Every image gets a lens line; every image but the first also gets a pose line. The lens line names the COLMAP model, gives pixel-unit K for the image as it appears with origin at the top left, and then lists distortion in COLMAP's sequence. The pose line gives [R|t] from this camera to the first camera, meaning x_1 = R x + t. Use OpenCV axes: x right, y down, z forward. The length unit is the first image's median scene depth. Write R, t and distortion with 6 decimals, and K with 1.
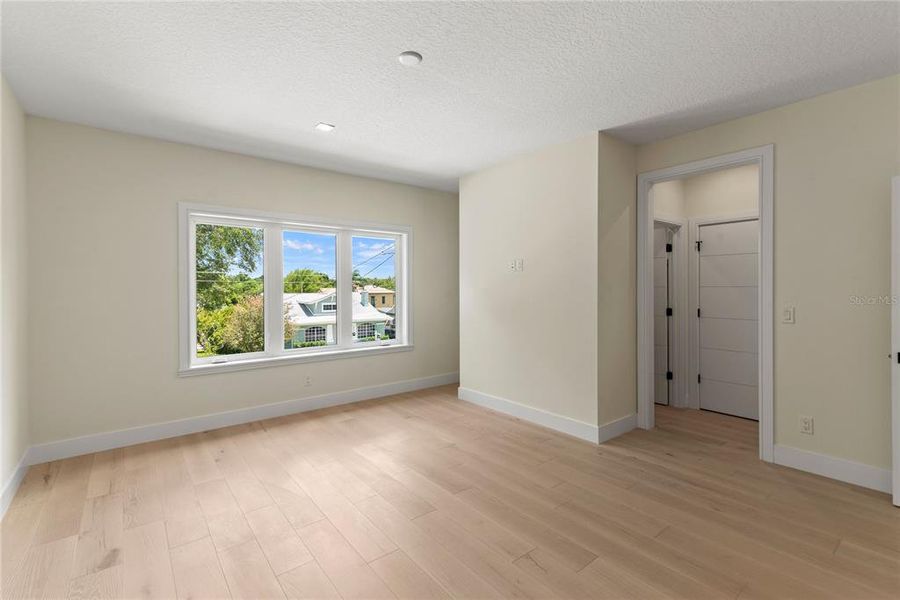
lens RADIAL K [[404.9, 0, 450.0], [0, 404.9, 300.0], [0, 0, 1]] dist [0.000275, -0.000106]
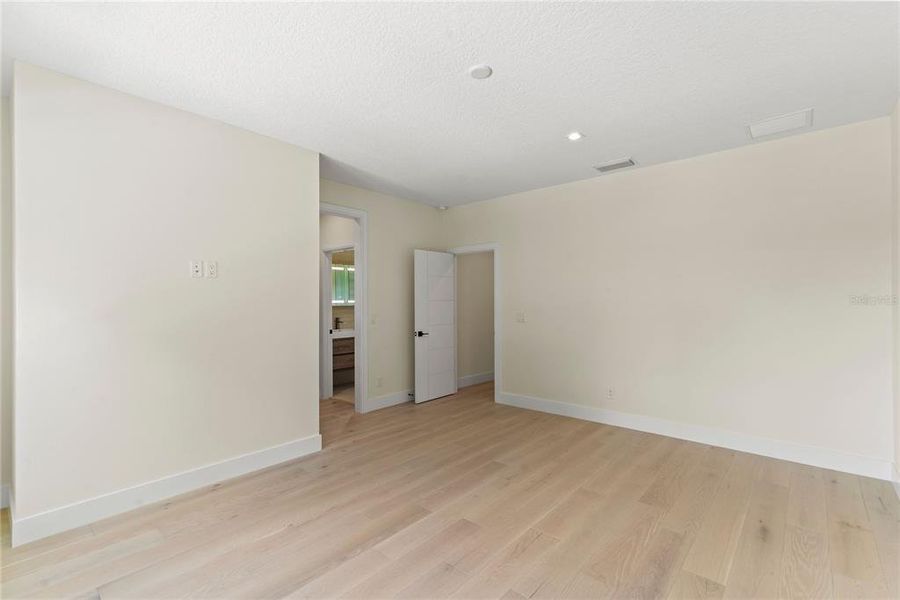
lens RADIAL K [[404.9, 0, 450.0], [0, 404.9, 300.0], [0, 0, 1]] dist [0.000275, -0.000106]
pose [[-0.179141, 0.004783, 0.983812, -0.911242], [0.031873, 0.999491, 0.000944, -0.030398], [-0.983307, 0.031526, -0.179203, 1.057718]]
